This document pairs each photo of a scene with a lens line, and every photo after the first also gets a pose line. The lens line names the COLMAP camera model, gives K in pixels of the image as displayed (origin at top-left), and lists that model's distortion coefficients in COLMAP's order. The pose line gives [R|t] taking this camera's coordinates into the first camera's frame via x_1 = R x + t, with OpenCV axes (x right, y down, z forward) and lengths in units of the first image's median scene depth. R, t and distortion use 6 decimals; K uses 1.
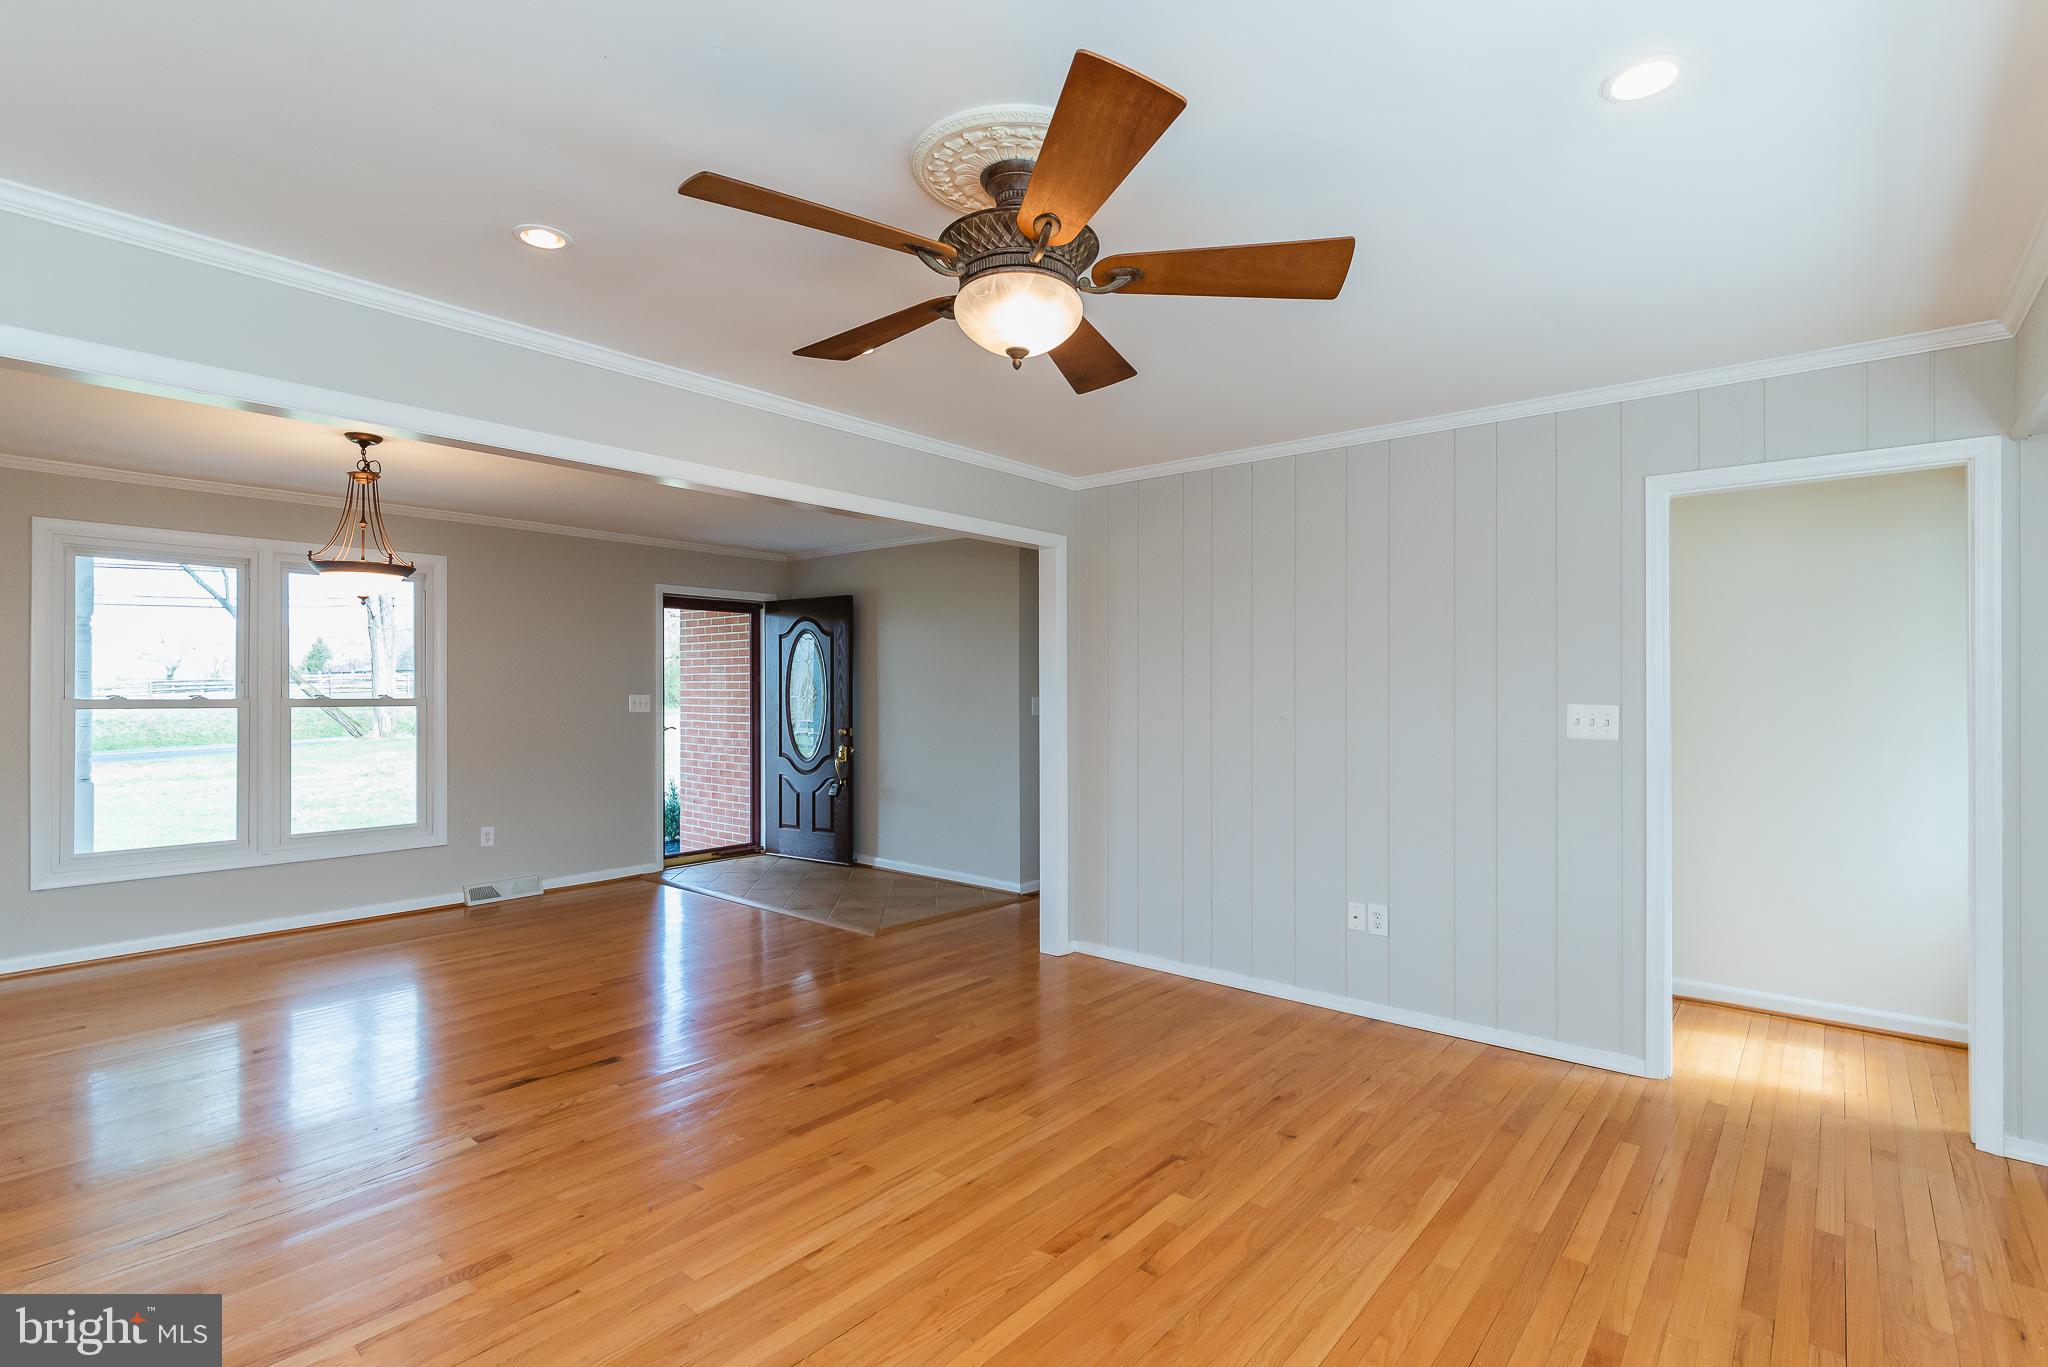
lens RADIAL K [[951.2, 0, 1023.4], [0, 951.2, 682.5], [0, 0, 1]] dist [-0.002669, -0.000114]
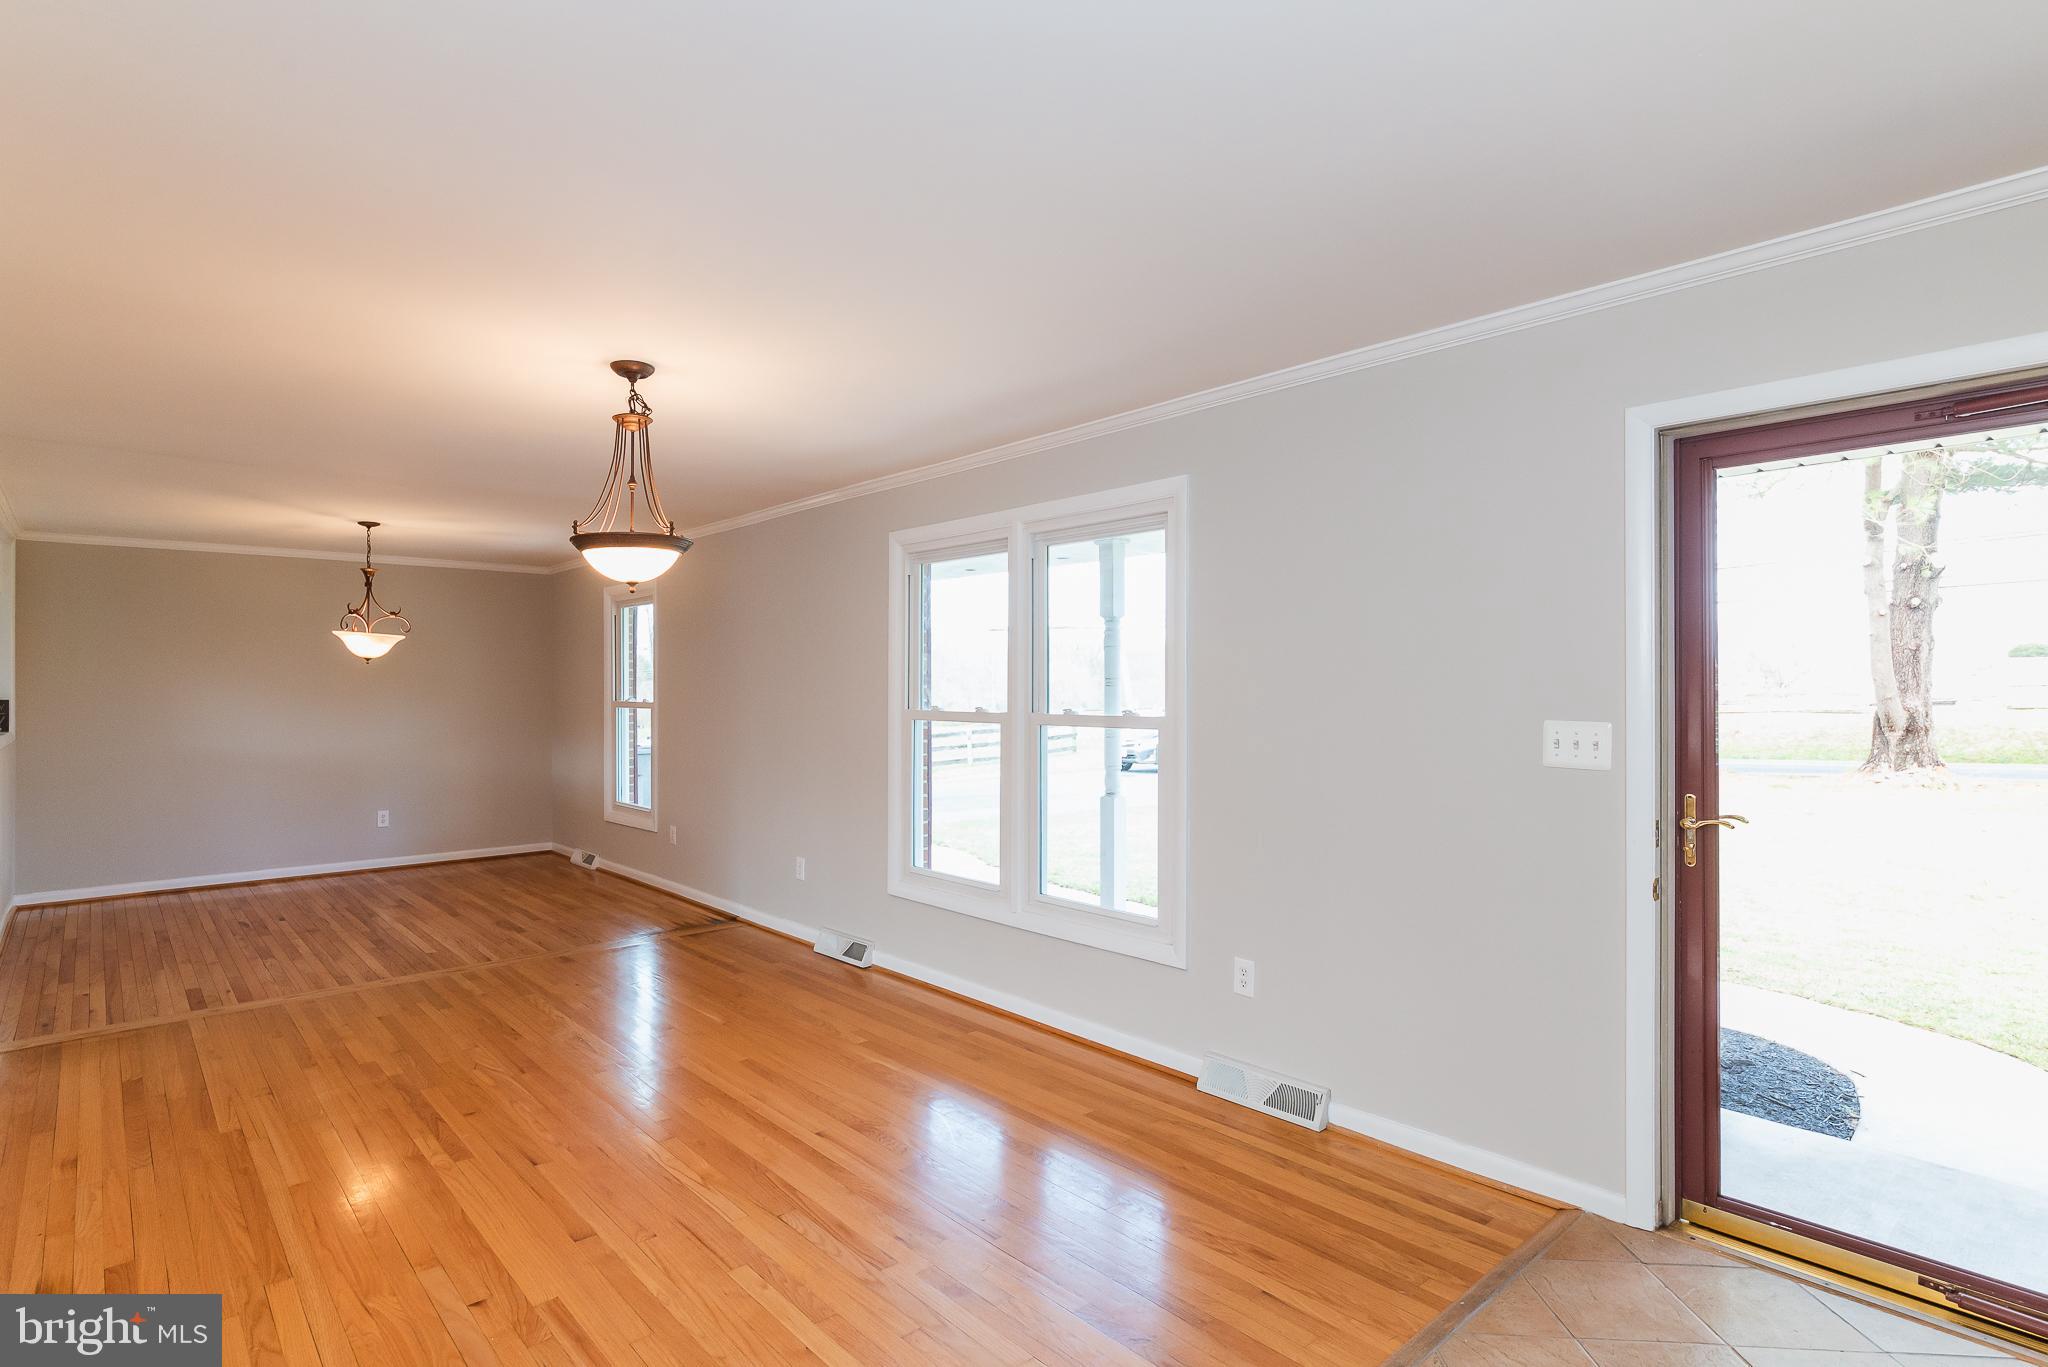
lens RADIAL K [[1005.0, 0, 956.5], [0, 1005.0, 729.5], [0, 0, 1]] dist [-0.004958, 0.001022]
pose [[-0.167140, 0.045156, -0.984898, 0.037553], [0.011455, 0.998972, 0.043857, -0.010292], [0.985867, -0.003952, -0.167486, 1.486233]]
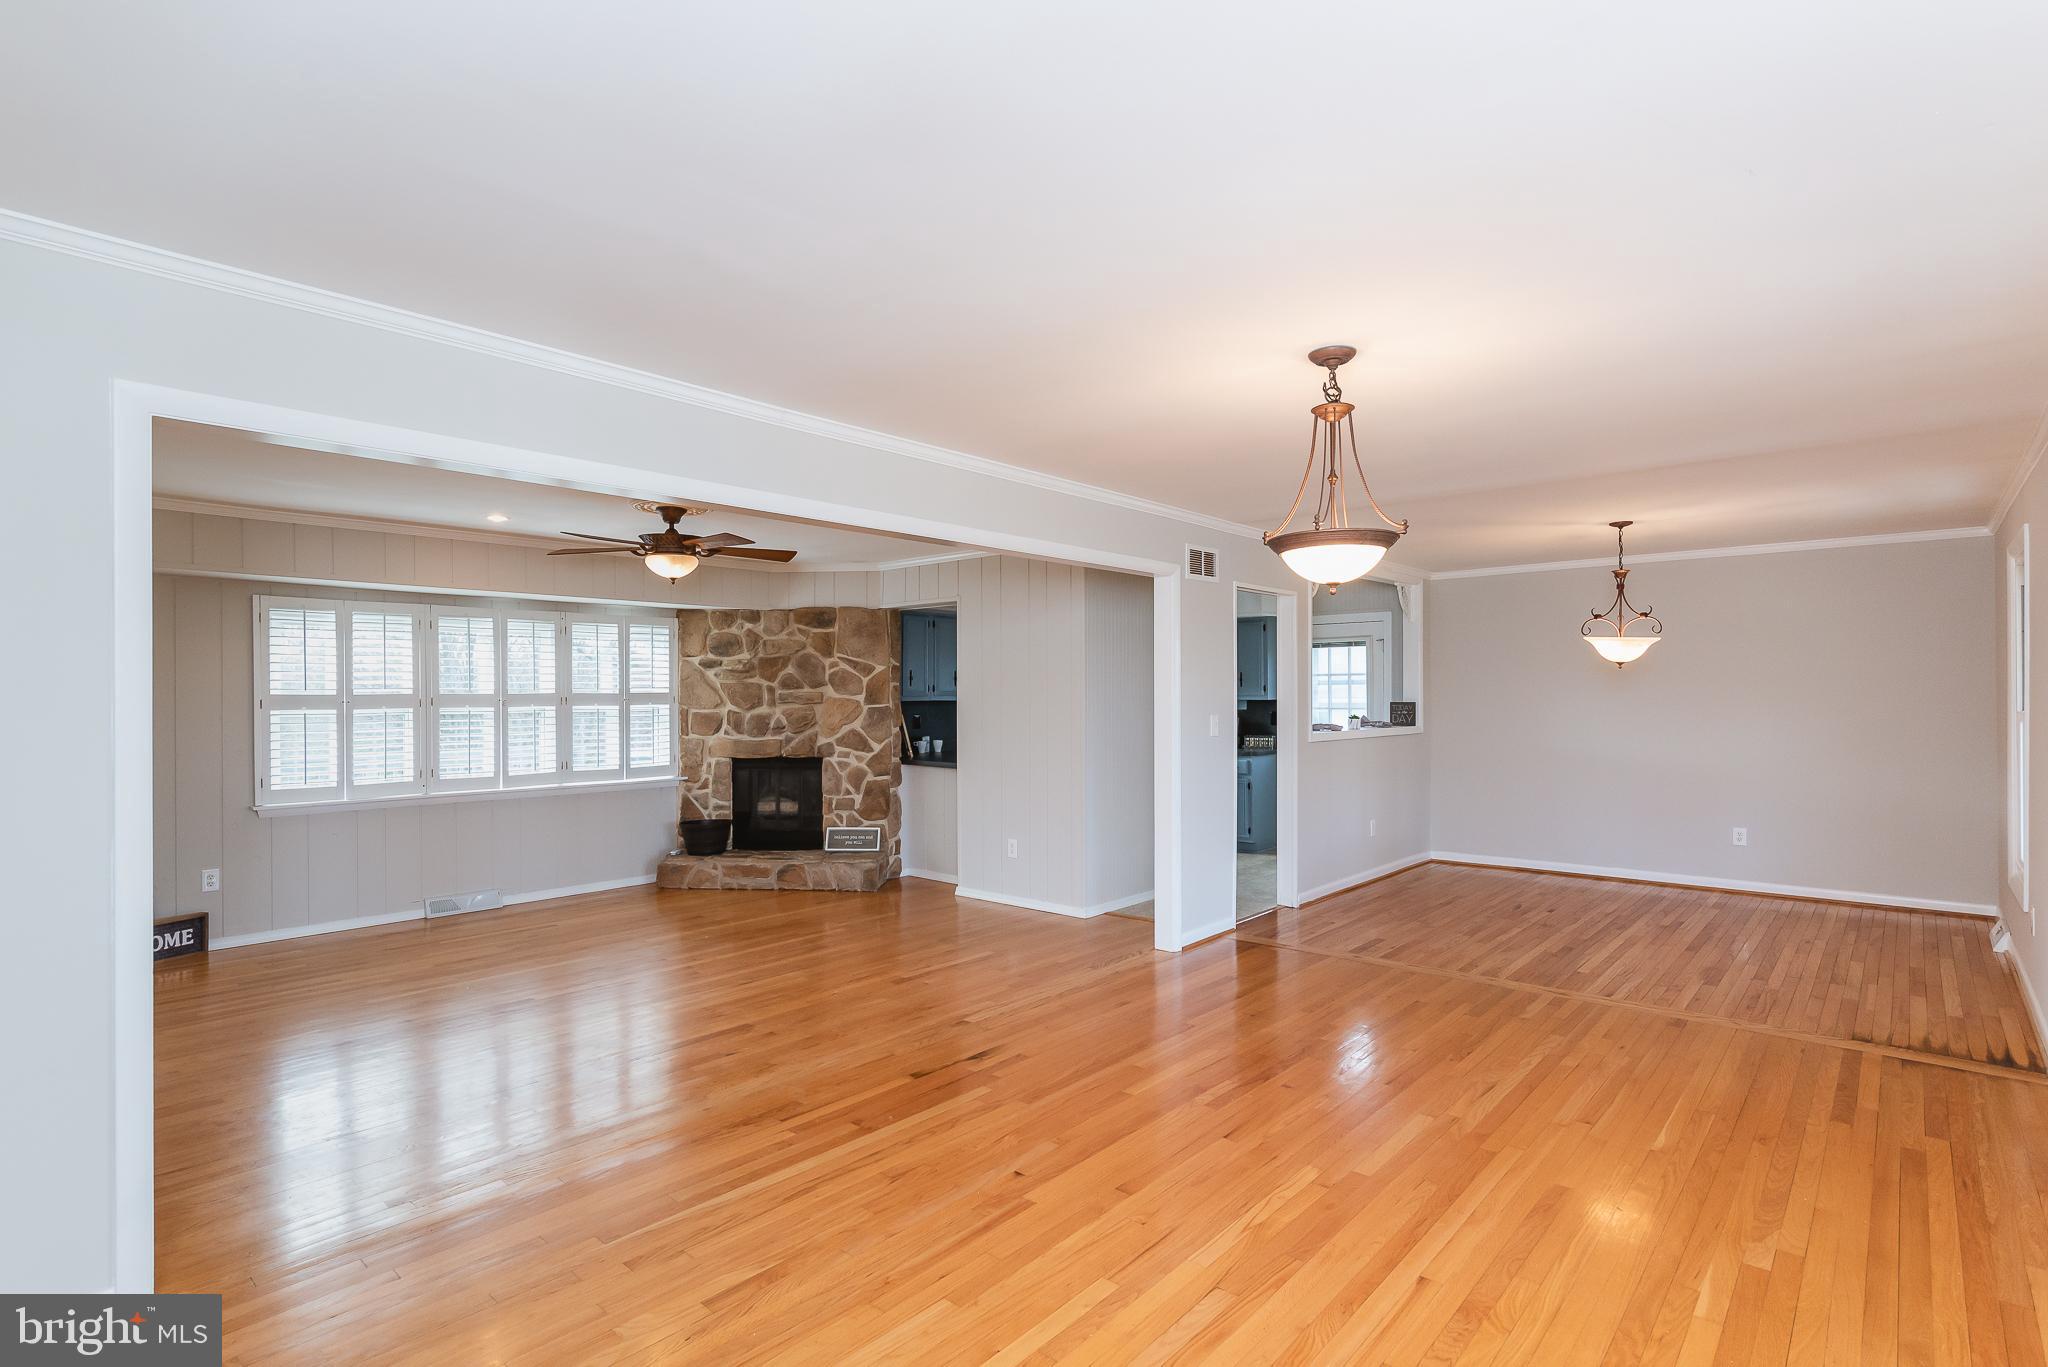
lens RADIAL K [[1005.0, 0, 1026.5], [0, 1005.0, 689.5], [0, 0, 1]] dist [-0.004958, 0.001022]
pose [[-0.999711, 0.003425, 0.023777, -0.514585], [0.003062, 0.999878, -0.015291, -0.000382], [-0.023826, -0.015214, -0.999600, 1.869638]]
